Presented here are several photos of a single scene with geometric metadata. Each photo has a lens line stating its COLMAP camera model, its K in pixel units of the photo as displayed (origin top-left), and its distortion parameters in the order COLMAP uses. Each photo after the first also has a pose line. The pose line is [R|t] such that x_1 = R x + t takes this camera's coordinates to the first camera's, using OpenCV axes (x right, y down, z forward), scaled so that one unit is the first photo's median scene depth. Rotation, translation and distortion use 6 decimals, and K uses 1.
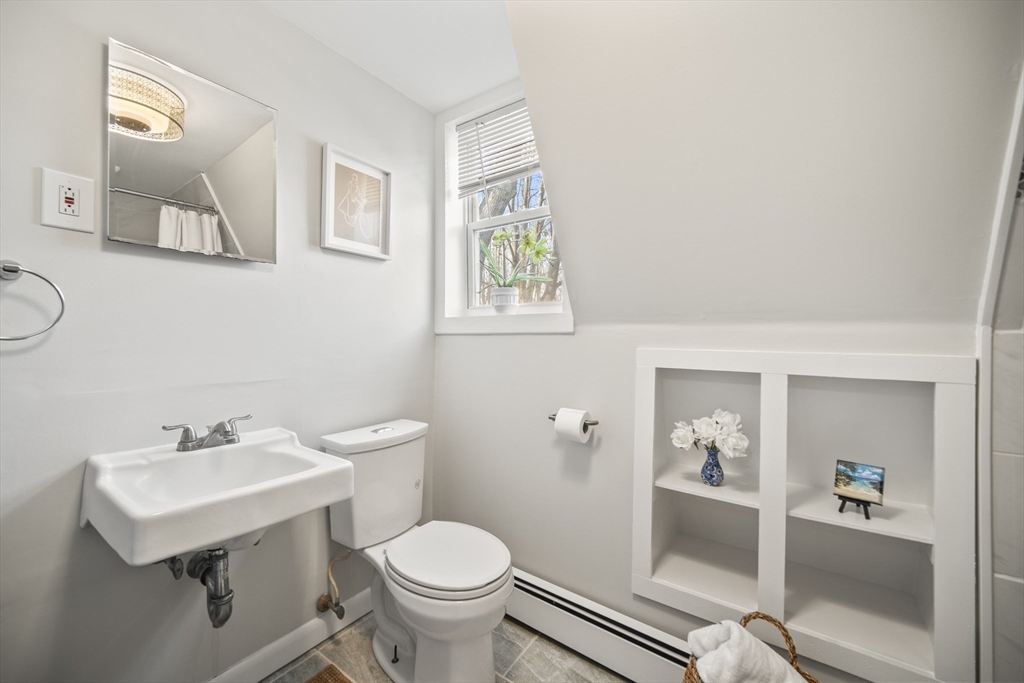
lens RADIAL K [[407.7, 0, 498.5], [0, 407.7, 339.1], [0, 0, 1]] dist [-0.001266, -0.000061]
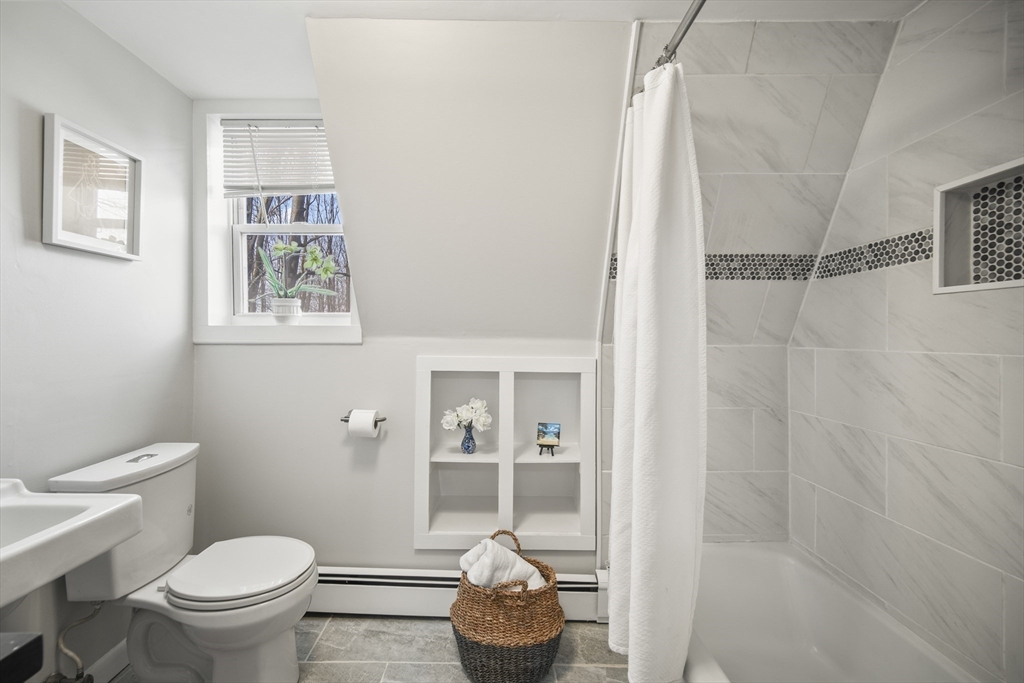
lens RADIAL K [[407.7, 0, 498.5], [0, 407.7, 339.1], [0, 0, 1]] dist [-0.001266, -0.000061]
pose [[0.814712, -0.012430, 0.579732, -0.182445], [0.004176, 0.999870, 0.015570, -0.048132], [-0.579851, -0.010264, 0.814658, -0.174144]]
